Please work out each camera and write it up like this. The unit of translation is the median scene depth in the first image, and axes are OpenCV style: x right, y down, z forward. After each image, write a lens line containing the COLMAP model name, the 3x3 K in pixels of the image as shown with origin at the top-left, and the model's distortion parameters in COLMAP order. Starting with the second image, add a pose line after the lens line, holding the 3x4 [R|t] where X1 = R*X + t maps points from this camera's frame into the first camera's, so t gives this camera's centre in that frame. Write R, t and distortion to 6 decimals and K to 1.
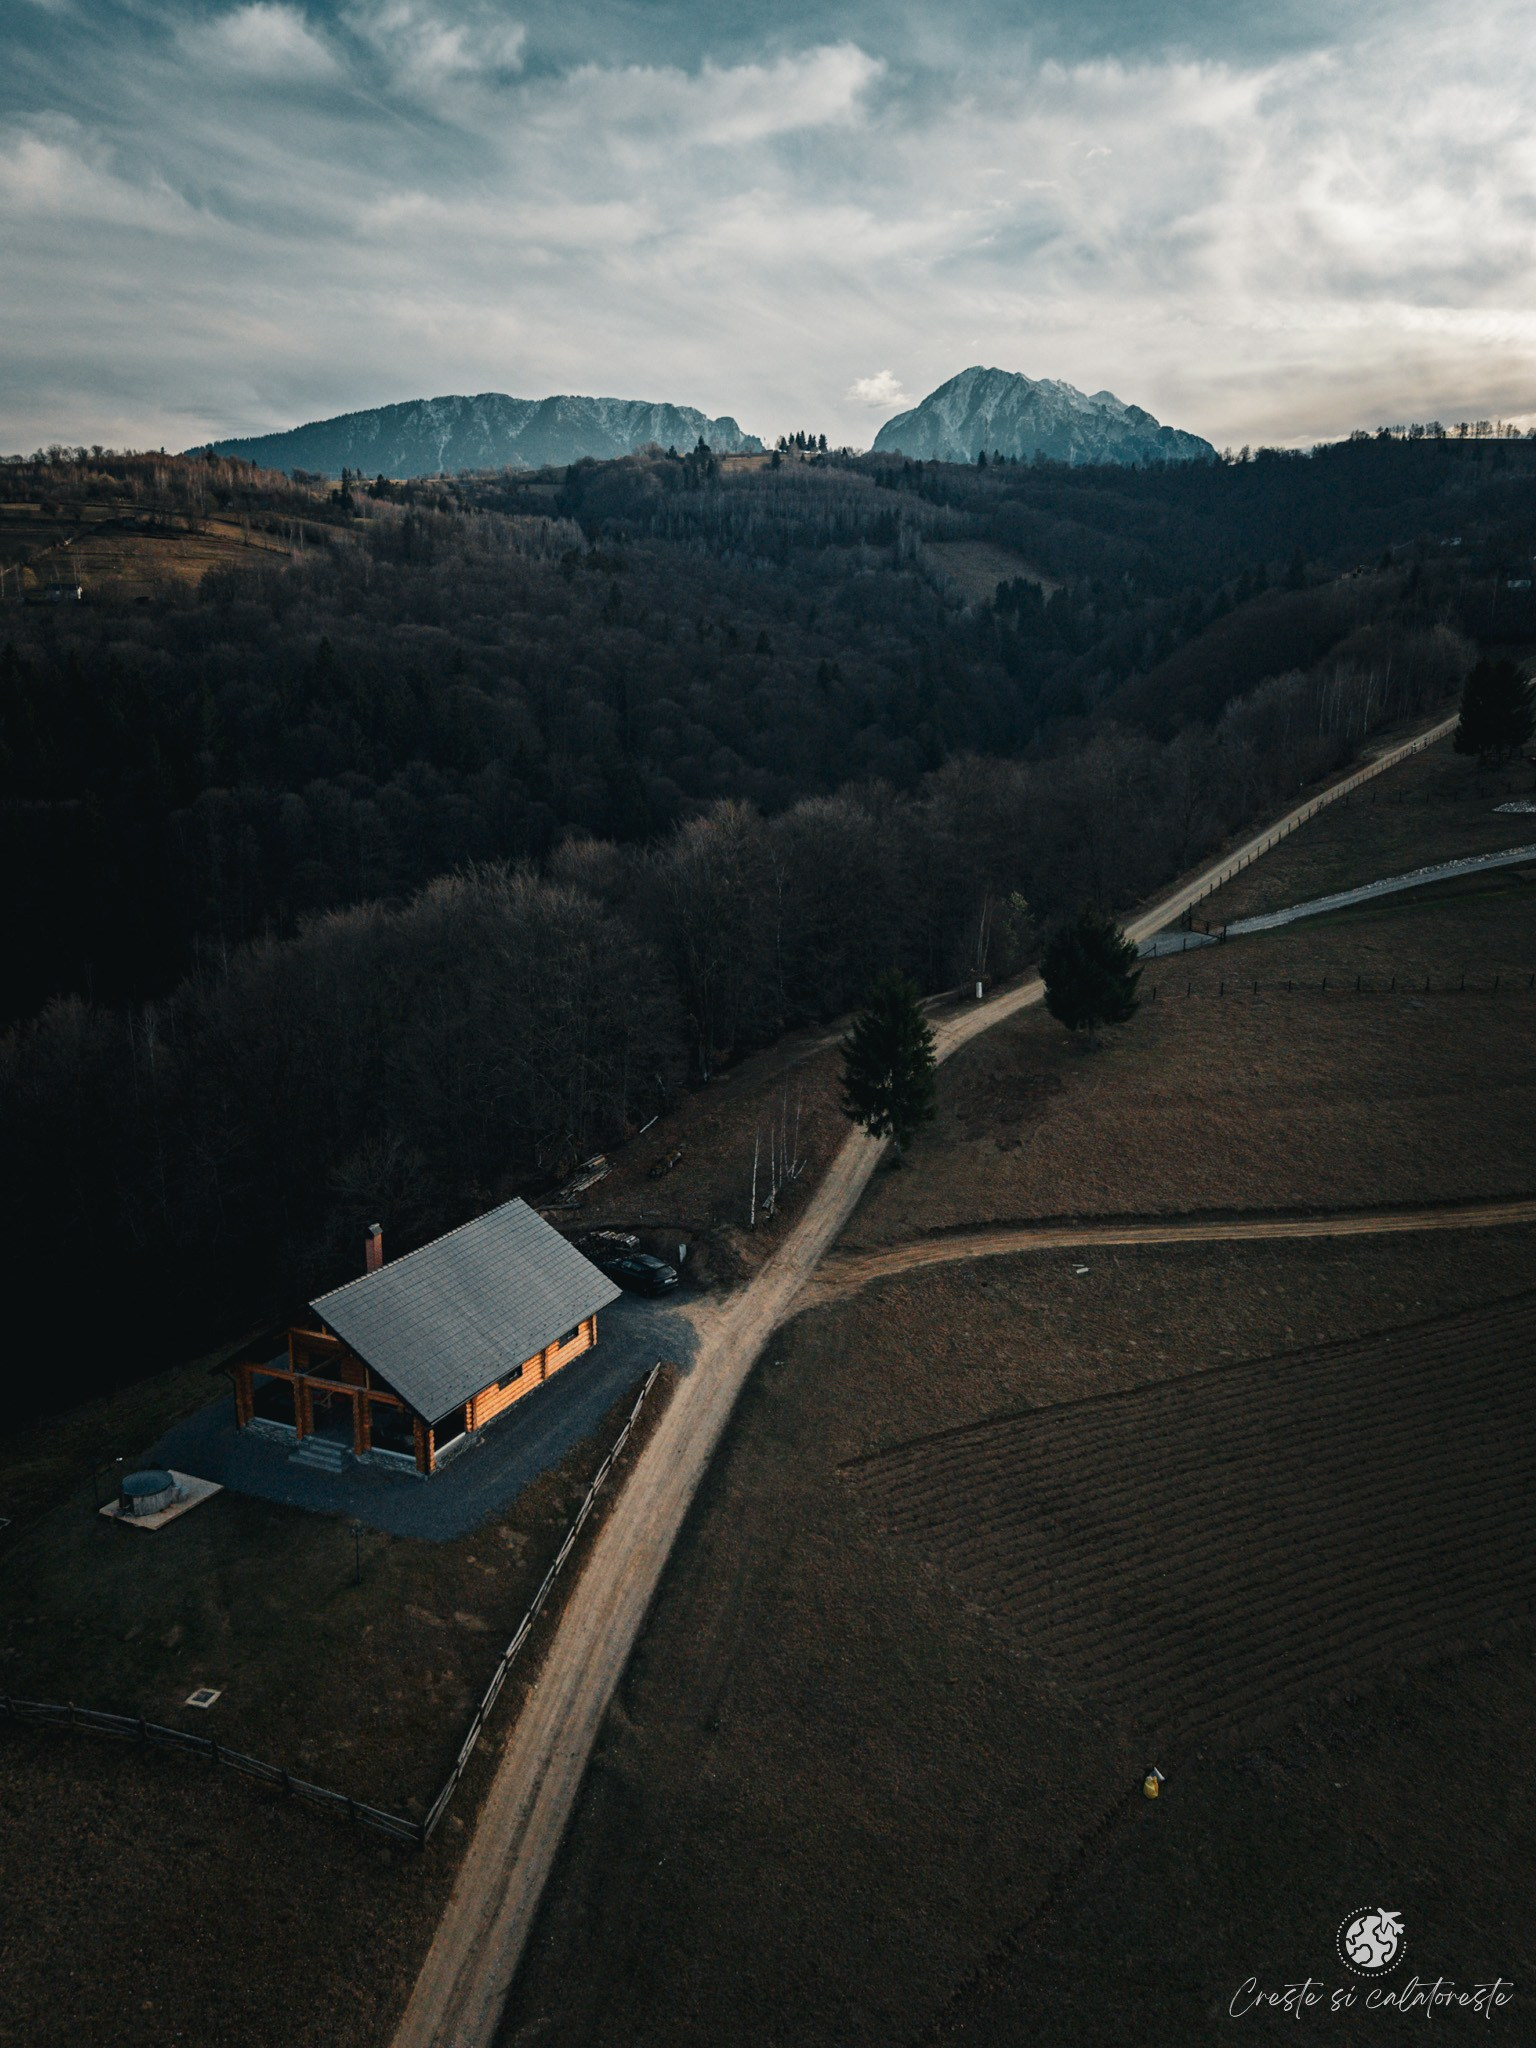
lens RADIAL K [[1595.9, 0, 776.2], [0, 1595.9, 1015.8], [0, 0, 1]] dist [0.014733, -0.011731]
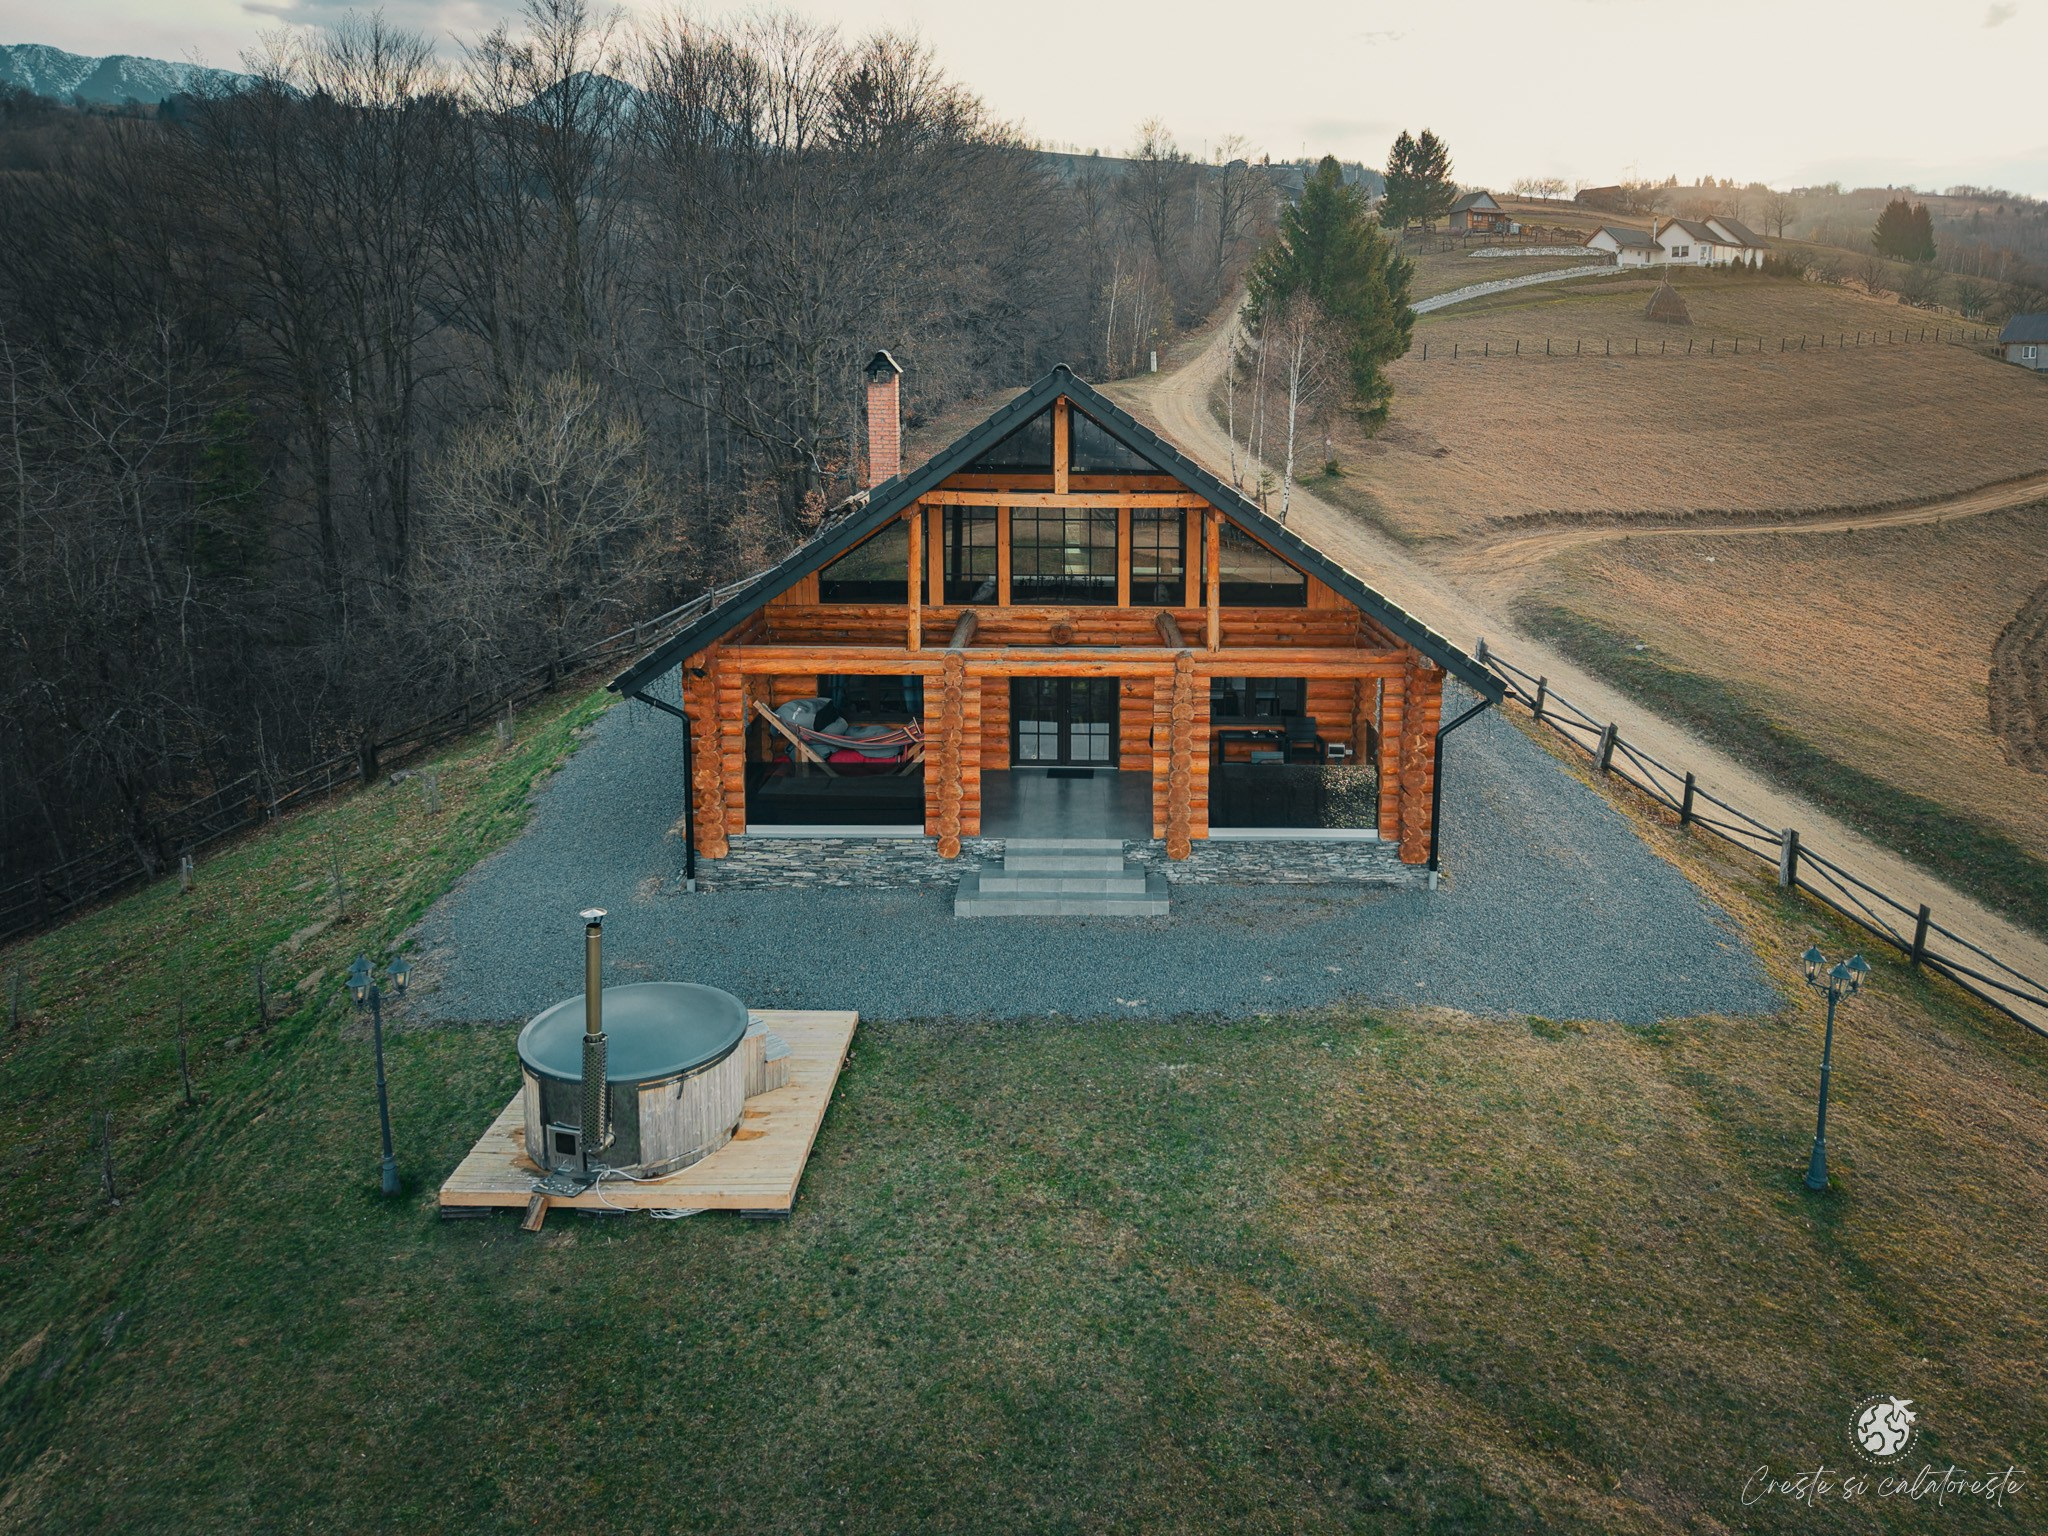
lens RADIAL K [[1426.1, 0, 1097.3], [0, 1426.1, 575.7], [0, 0, 1]] dist [0.021515, -0.004635]
pose [[0.897654, -0.050084, 0.437845, -0.370706], [0.077736, 0.995938, -0.045447, 0.210219], [-0.433790, 0.074832, 0.897901, 0.680053]]
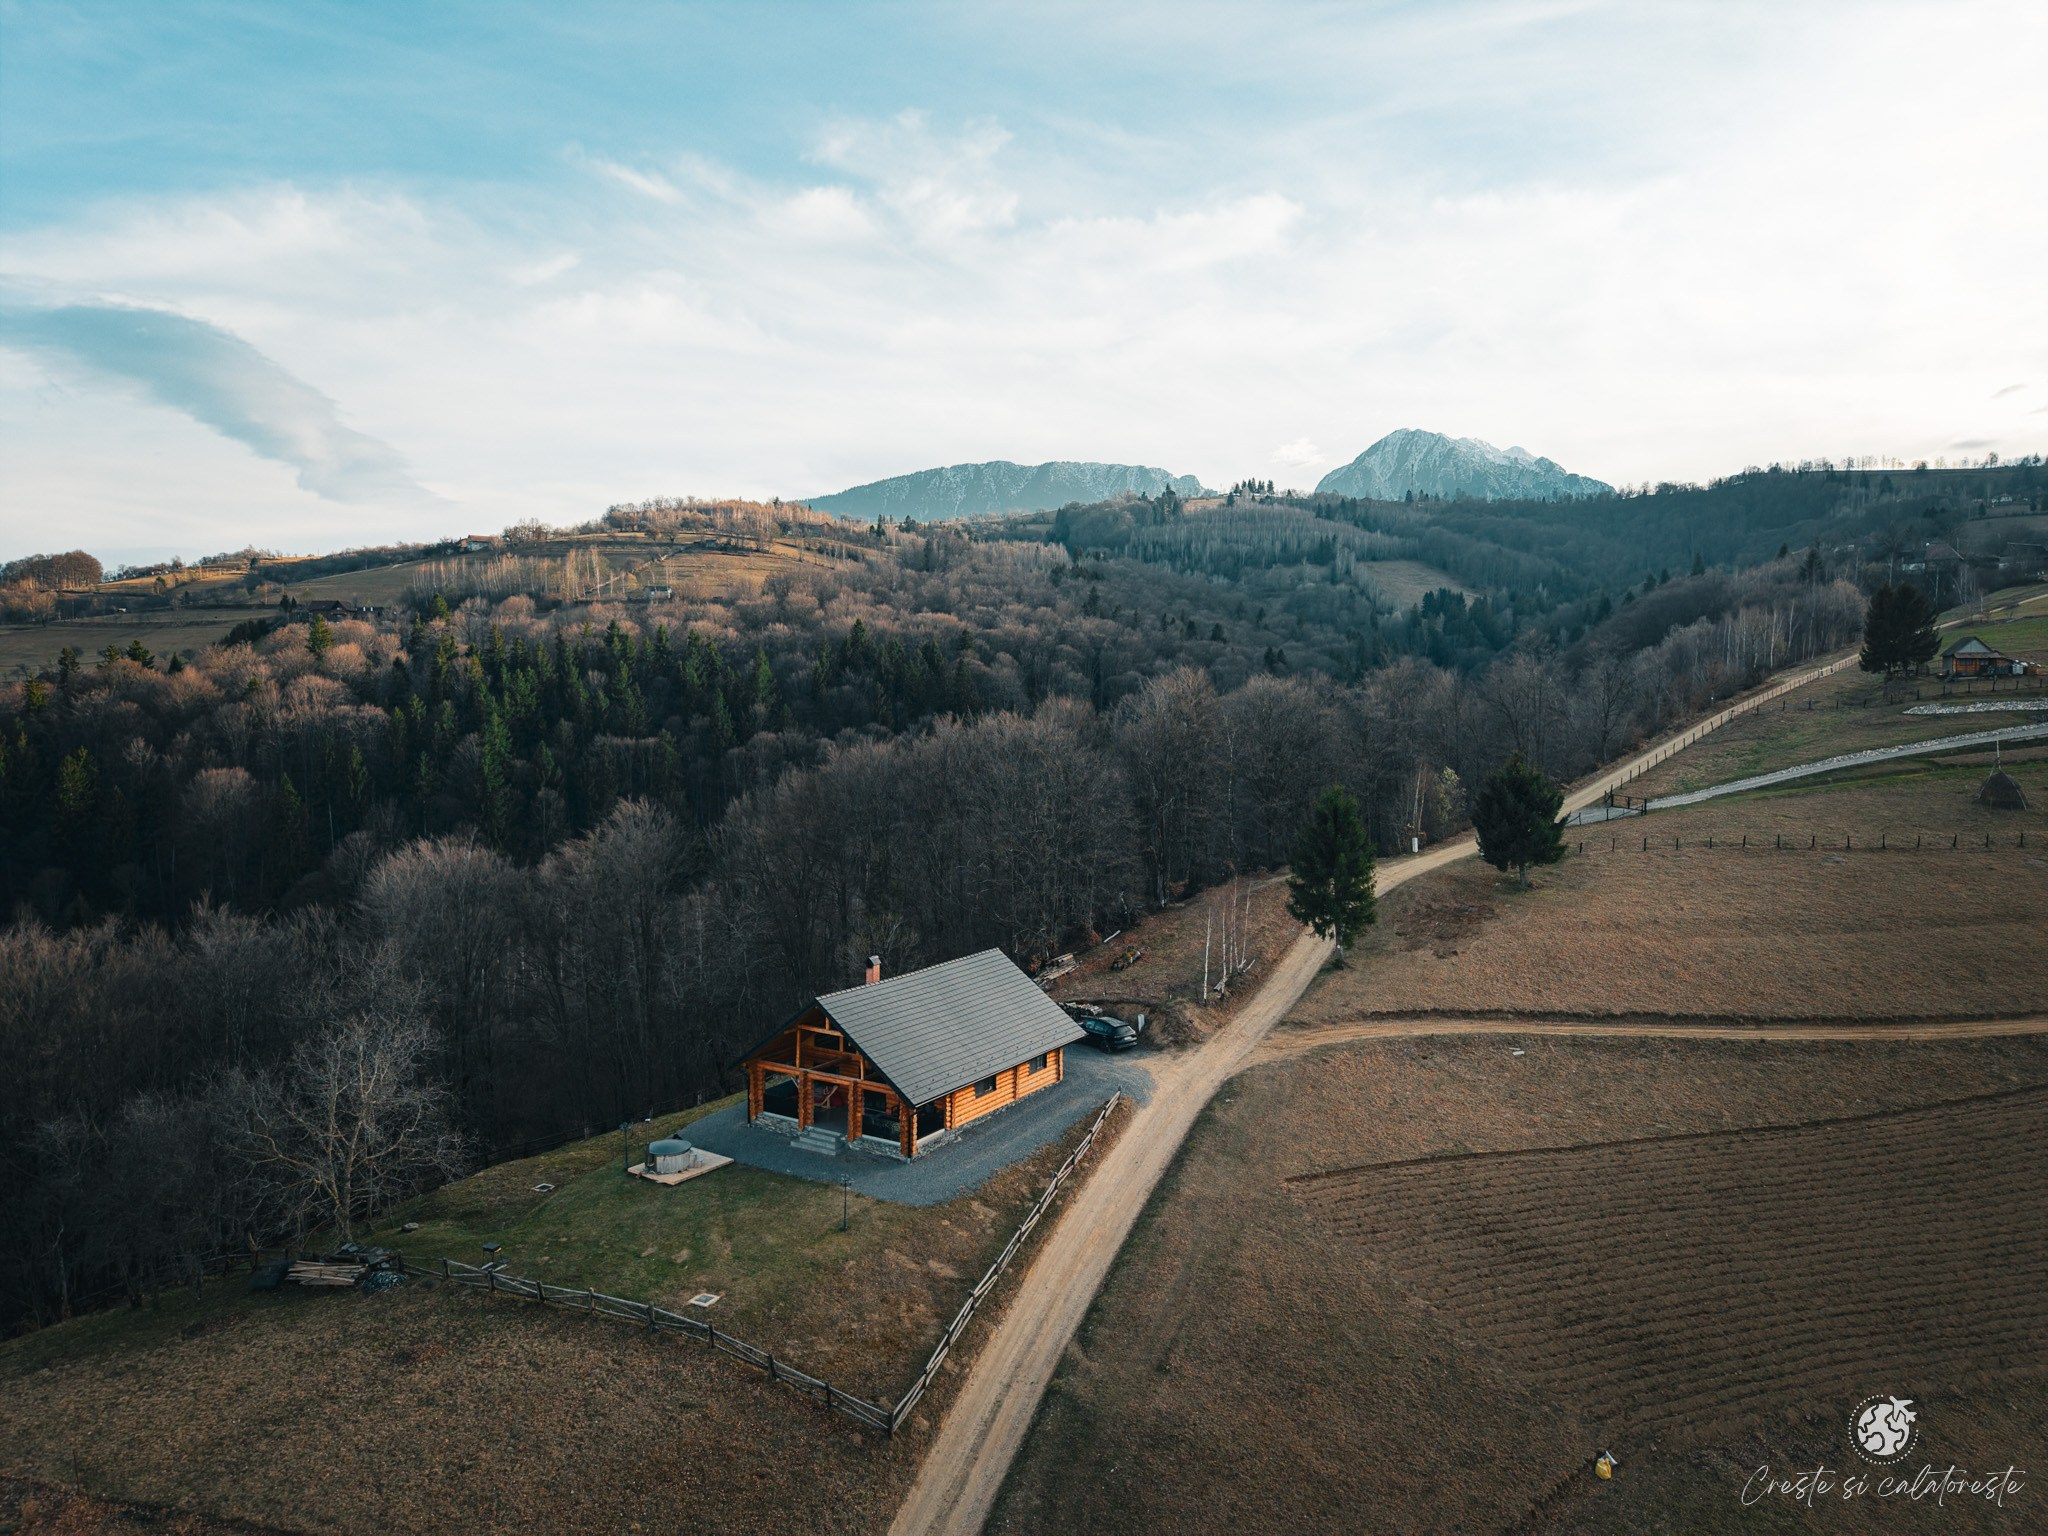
lens RADIAL K [[1378.6, 0, 1029.5], [0, 1378.6, 753.0], [0, 0, 1]] dist [0.016512, -0.016014]
pose [[0.989654, 0.008620, -0.143215, -0.000439], [-0.031542, 0.986844, -0.158566, 0.142702], [0.139964, 0.161443, 0.976906, 0.024709]]
